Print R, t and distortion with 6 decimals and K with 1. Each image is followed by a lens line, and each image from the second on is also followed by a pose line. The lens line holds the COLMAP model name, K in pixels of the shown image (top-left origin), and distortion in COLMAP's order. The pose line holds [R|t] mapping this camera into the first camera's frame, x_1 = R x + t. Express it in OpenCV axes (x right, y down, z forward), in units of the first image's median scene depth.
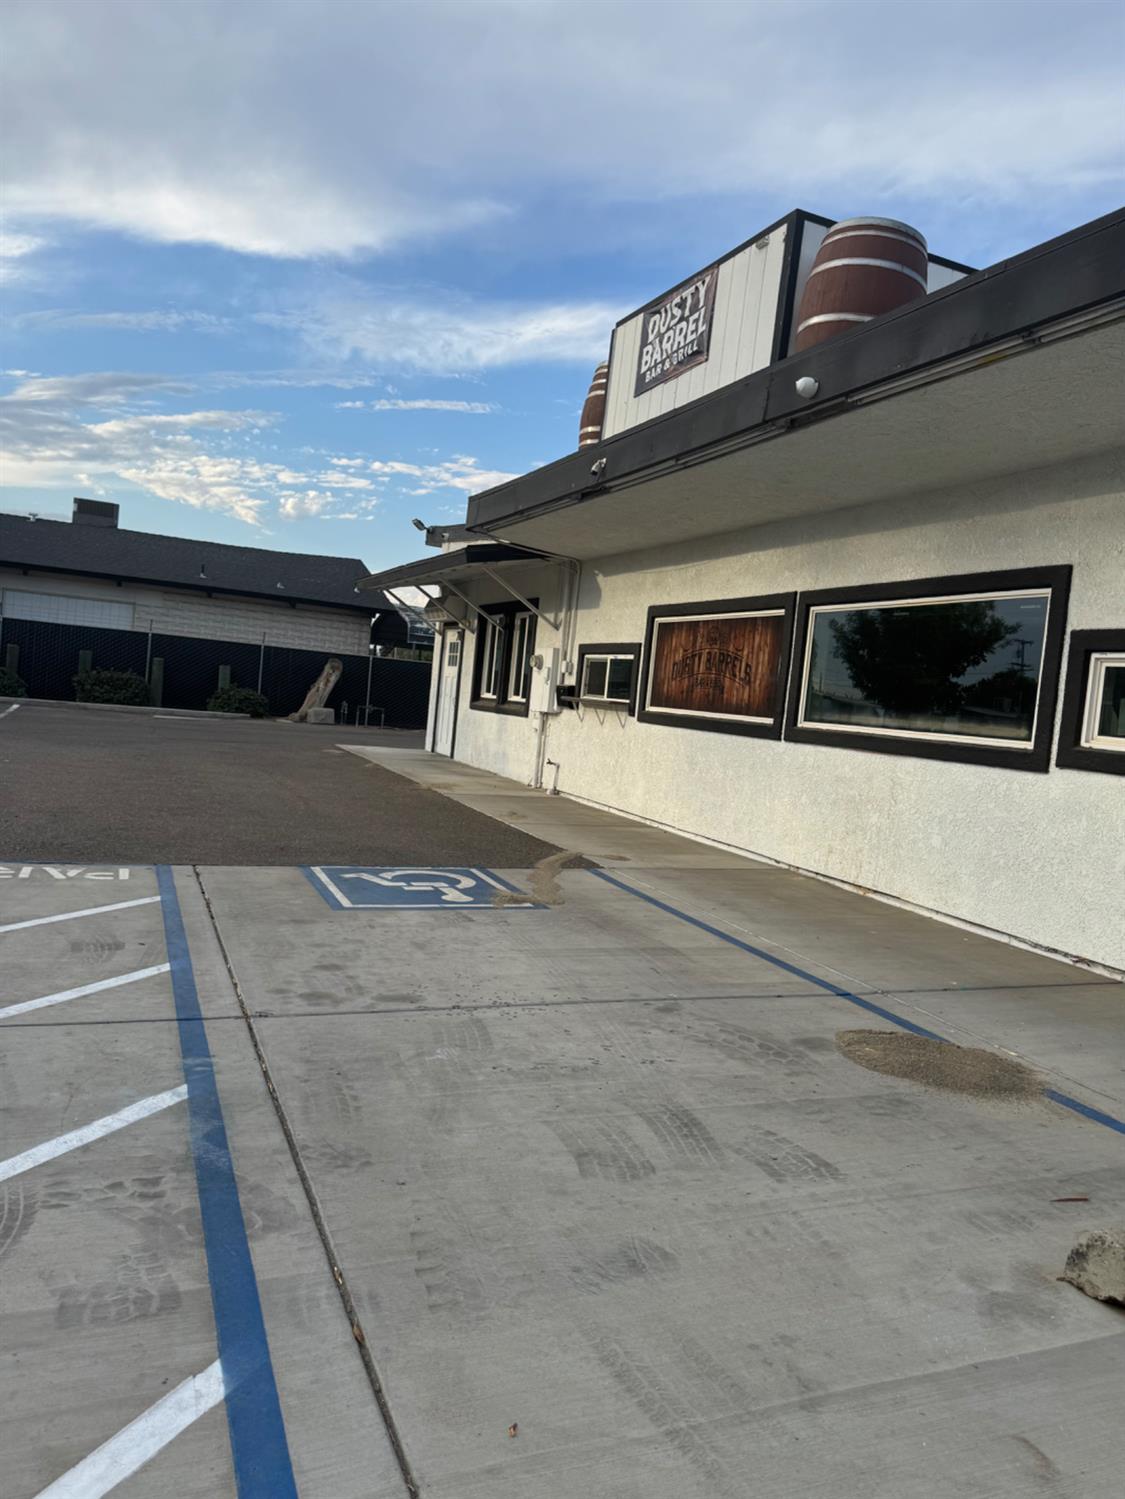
lens RADIAL K [[1056.1, 0, 559.4], [0, 1056.1, 755.8], [0, 0, 1]] dist [0.154308, -0.277727]
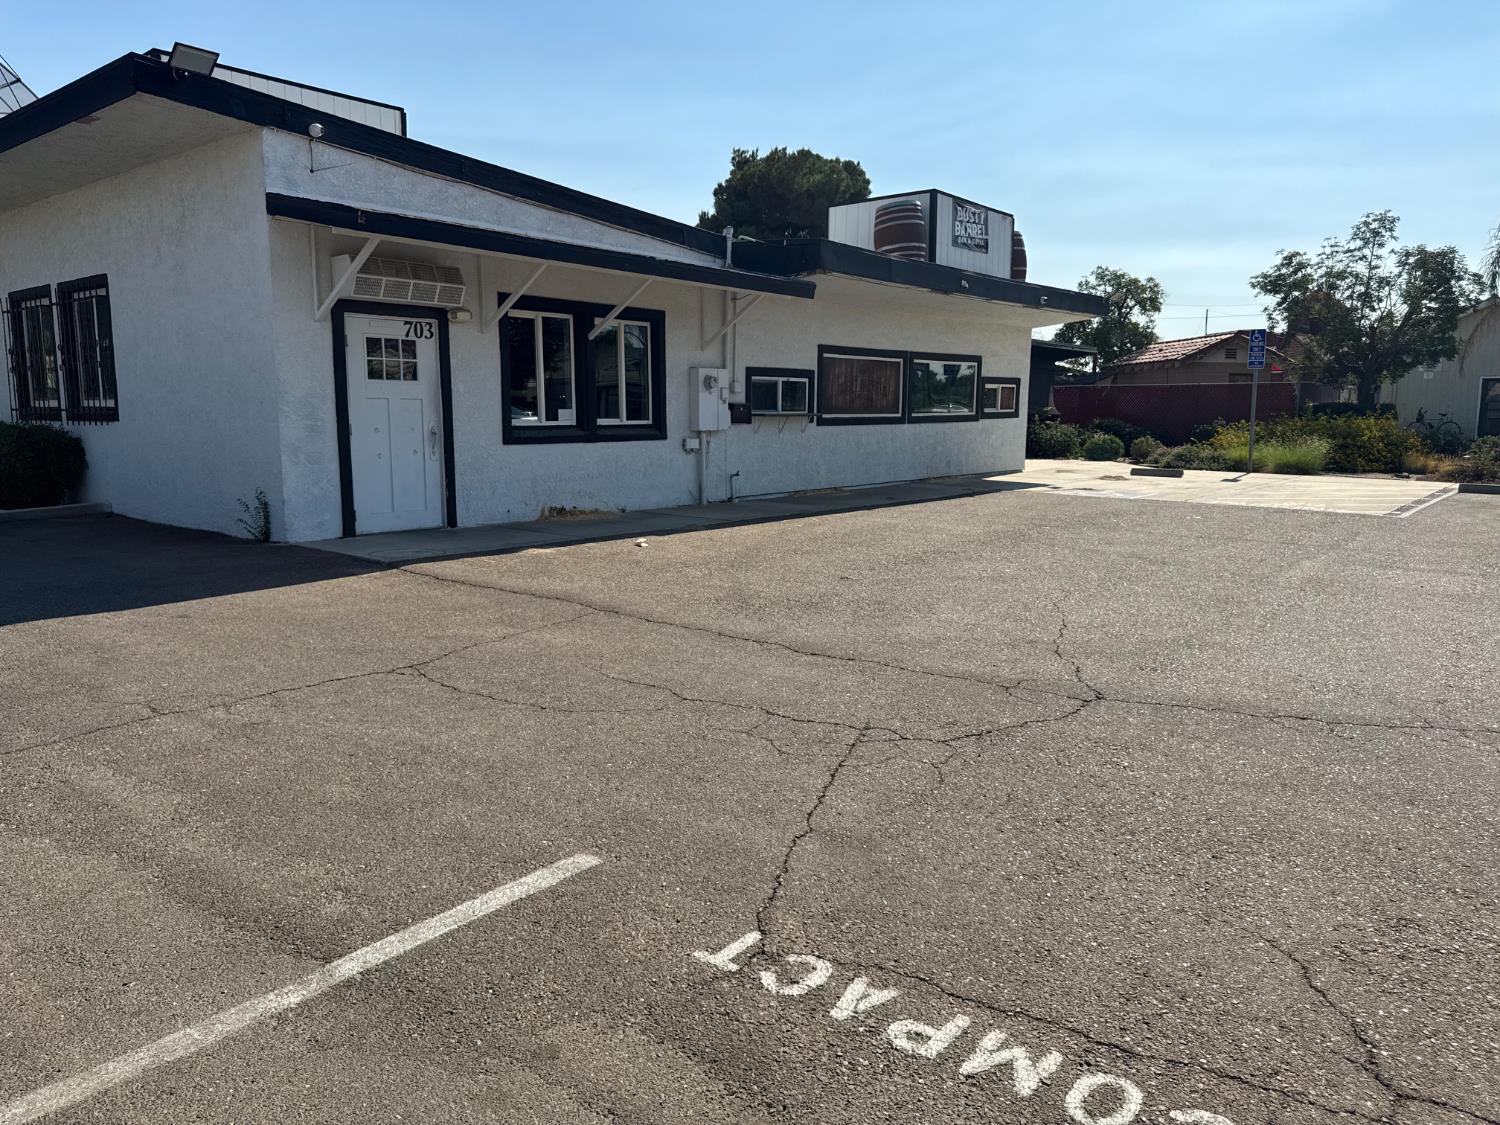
lens RADIAL K [[1056.8, 0, 756.6], [0, 1056.8, 557.8], [0, 0, 1]] dist [0.154308, -0.277727]
pose [[-0.475150, -0.214697, 0.853310, -1.275303], [0.005063, 0.969092, 0.246647, -0.236054], [-0.879890, 0.121514, -0.459377, 1.928022]]
